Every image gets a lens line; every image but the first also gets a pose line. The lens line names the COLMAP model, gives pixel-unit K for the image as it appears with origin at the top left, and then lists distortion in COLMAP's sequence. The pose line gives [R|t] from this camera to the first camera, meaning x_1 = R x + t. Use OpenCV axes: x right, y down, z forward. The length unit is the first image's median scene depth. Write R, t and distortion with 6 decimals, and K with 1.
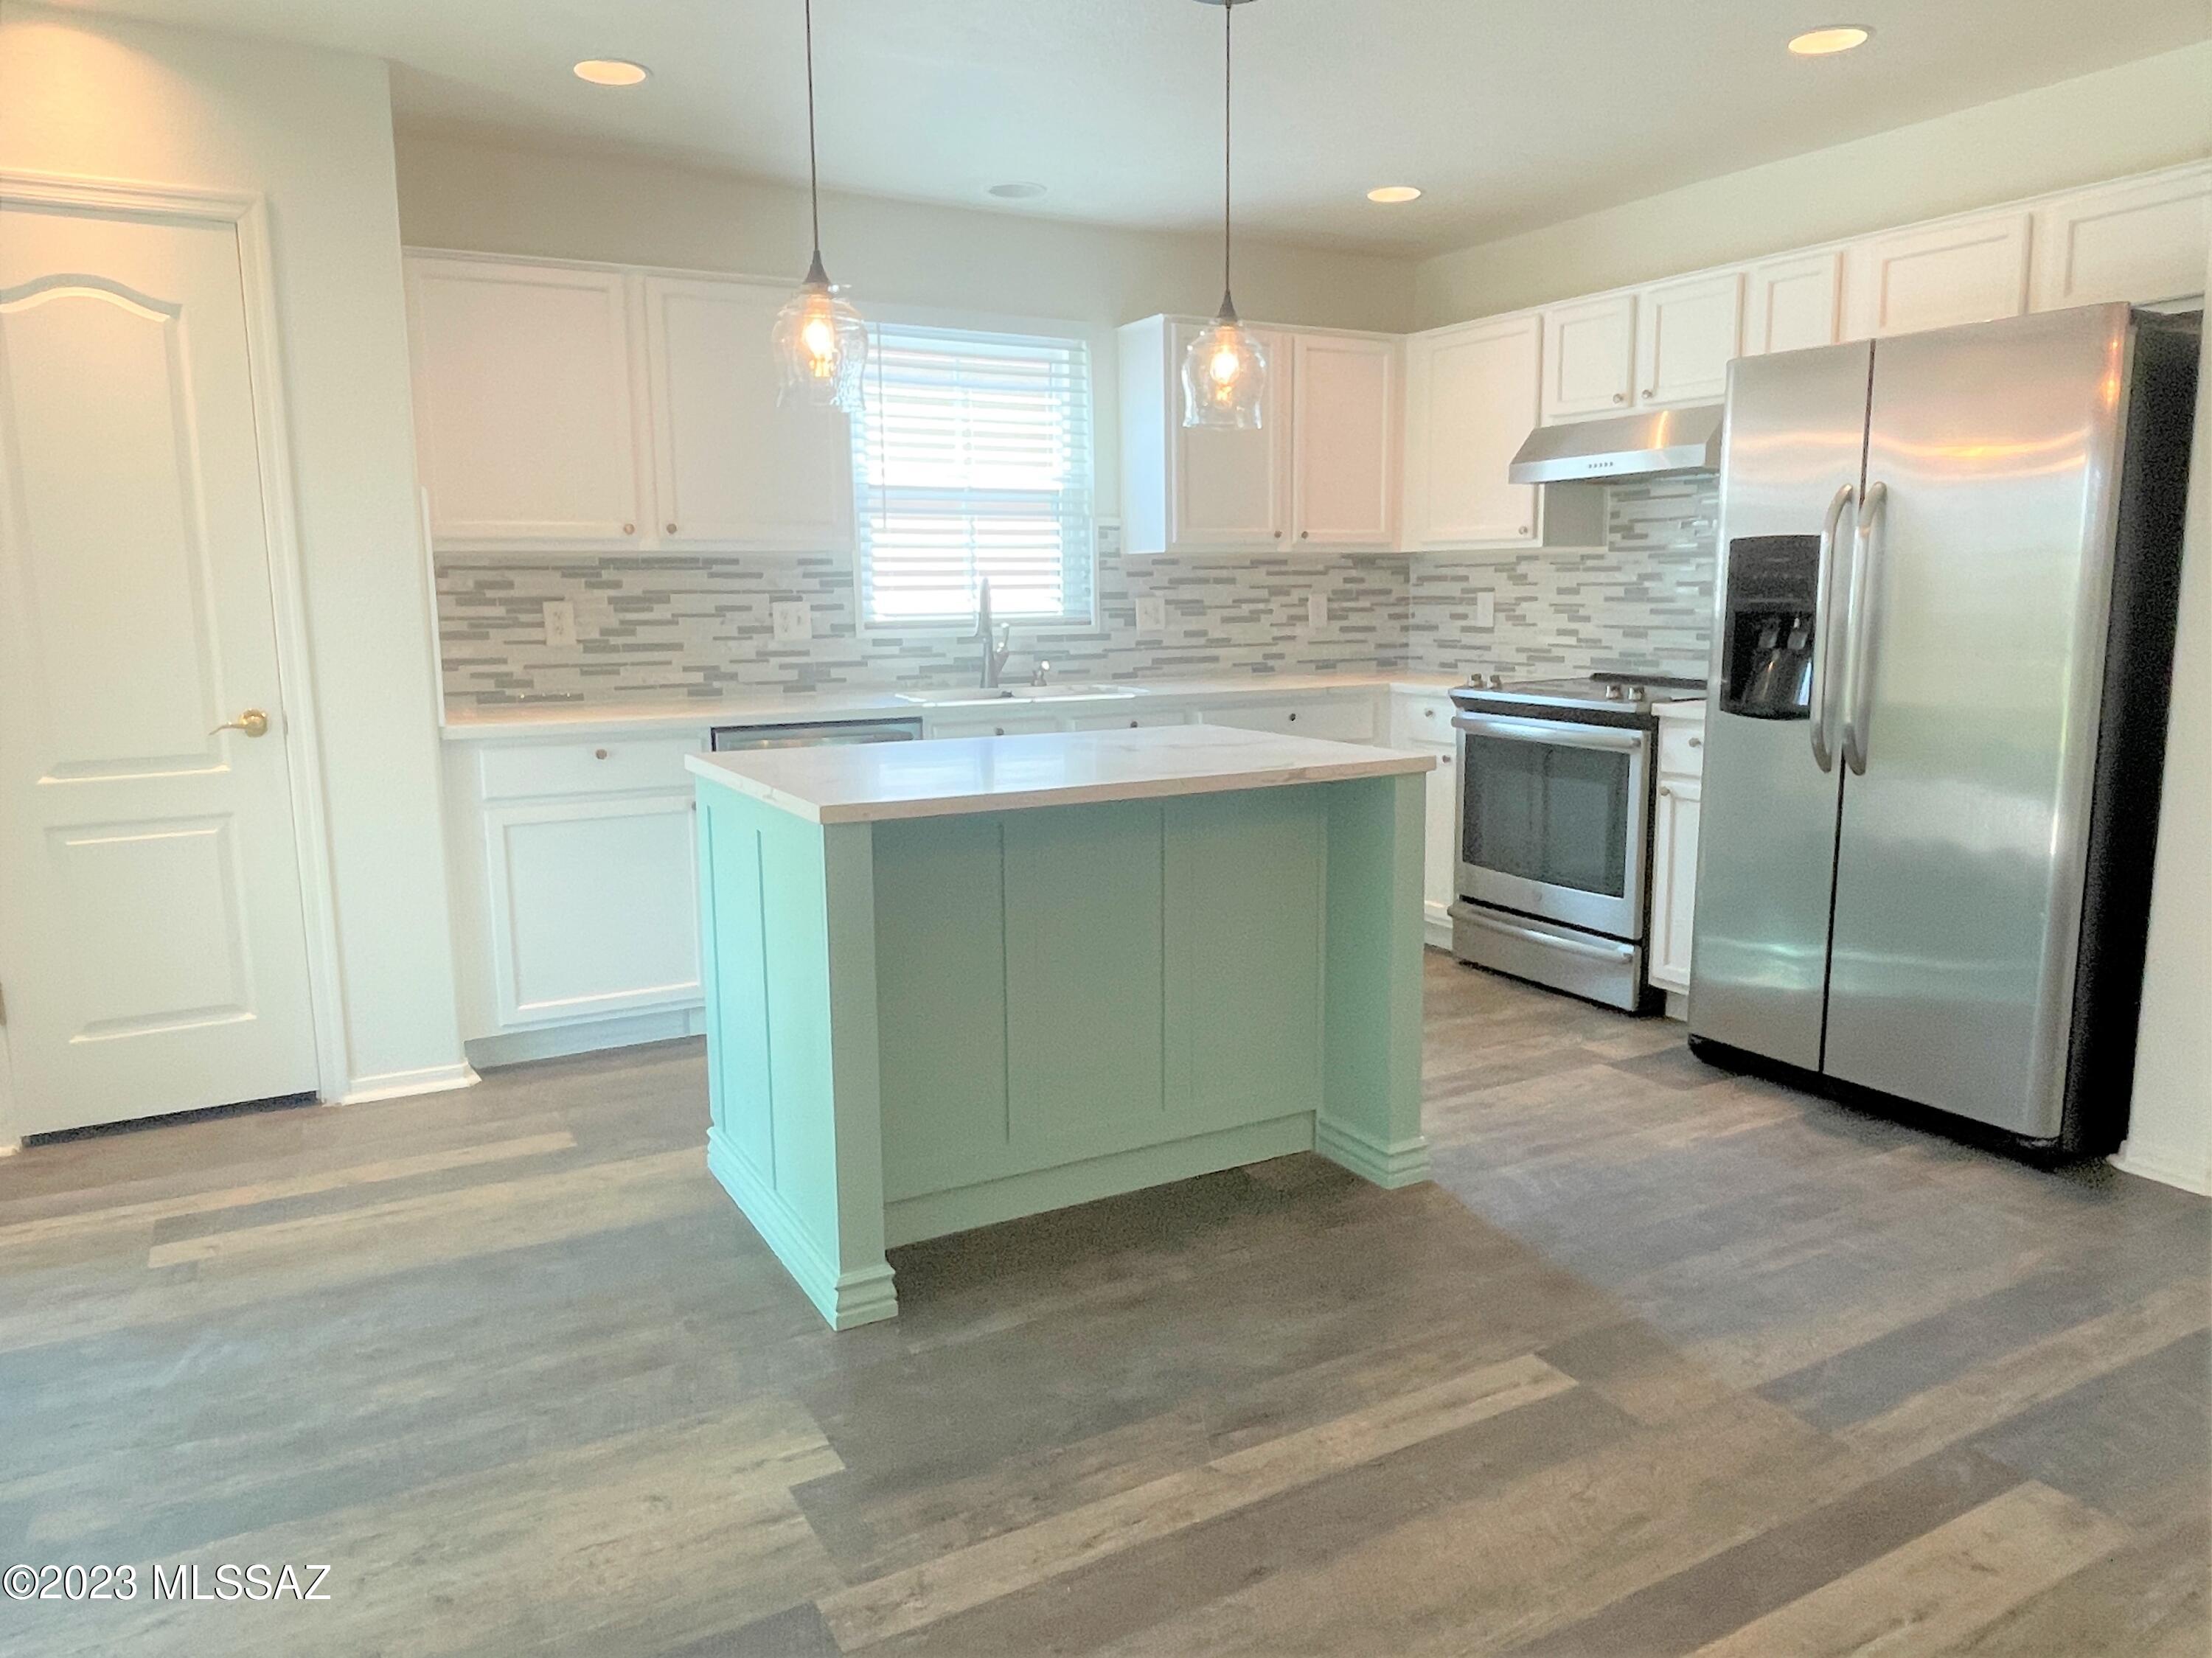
lens RADIAL K [[1499.6, 0, 1106.0], [0, 1499.6, 829.0], [0, 0, 1]] dist [0.027076, -0.045253]
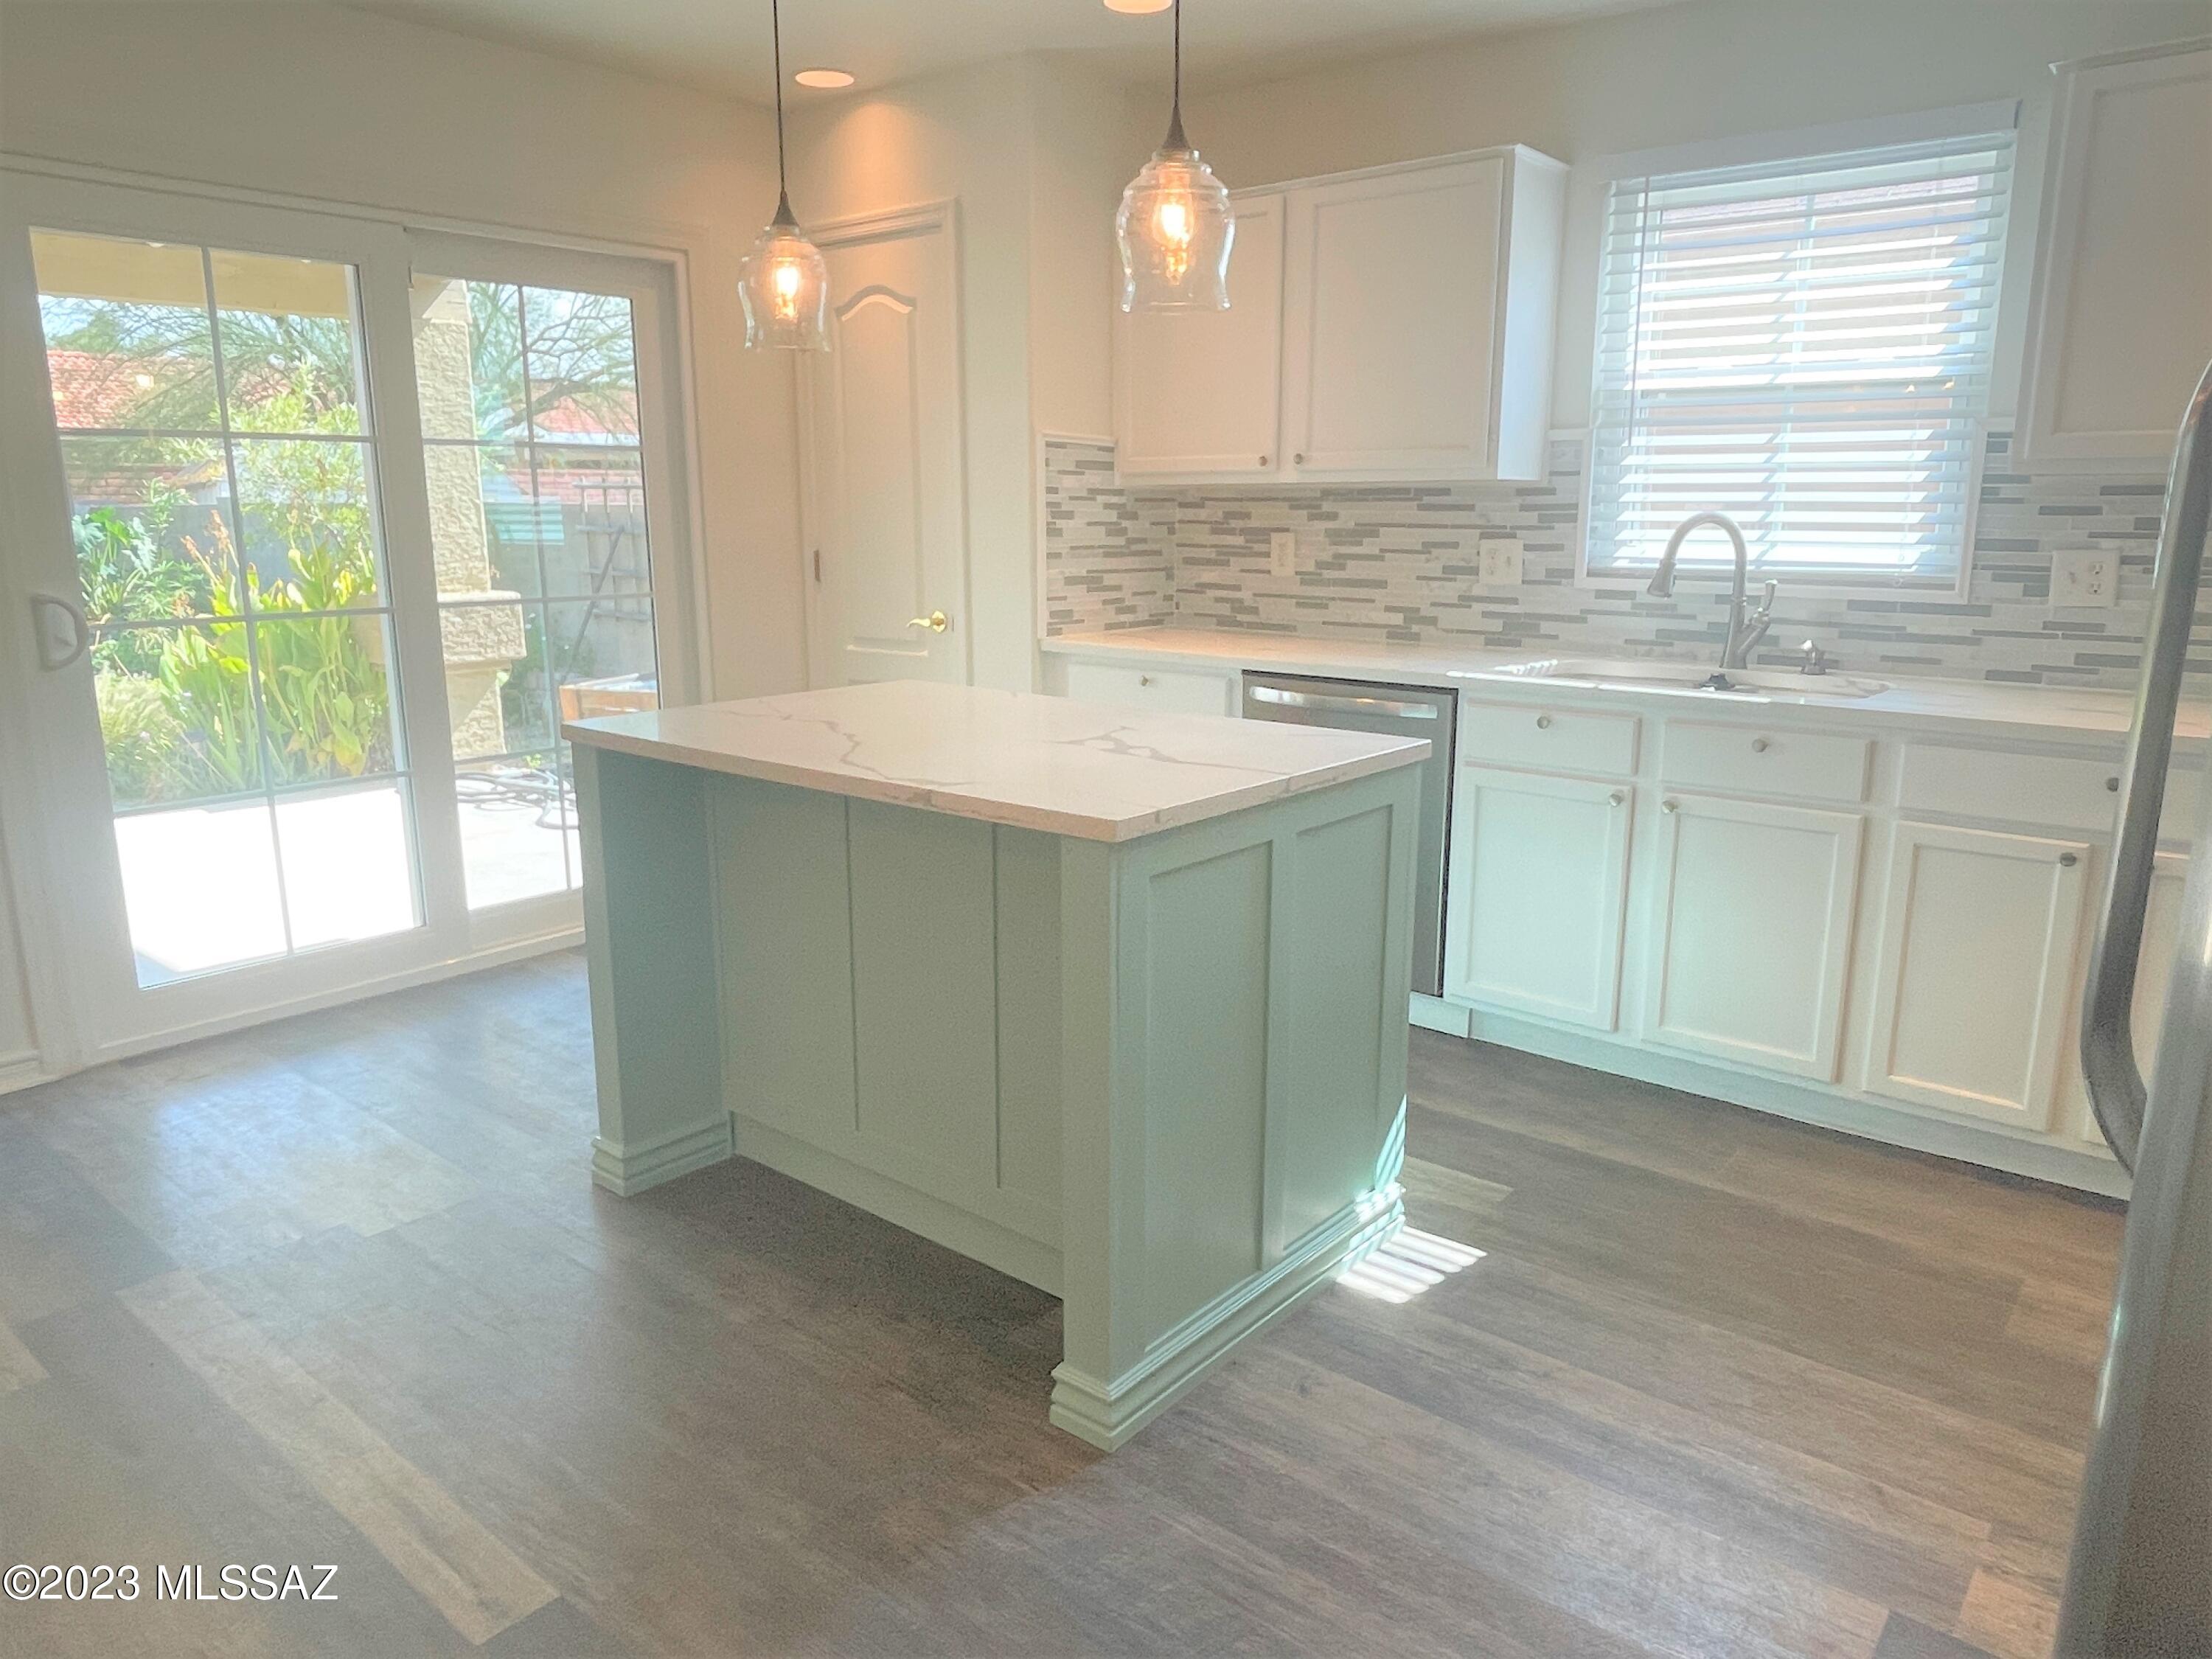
lens RADIAL K [[1460.8, 0, 1103.4], [0, 1460.8, 828.5], [0, 0, 1]] dist [0.016977, -0.037980]
pose [[0.360659, 0.211409, -0.908423, 0.489434], [-0.154624, 0.974048, 0.165293, -0.092729], [0.919792, 0.080849, 0.383988, 0.482084]]
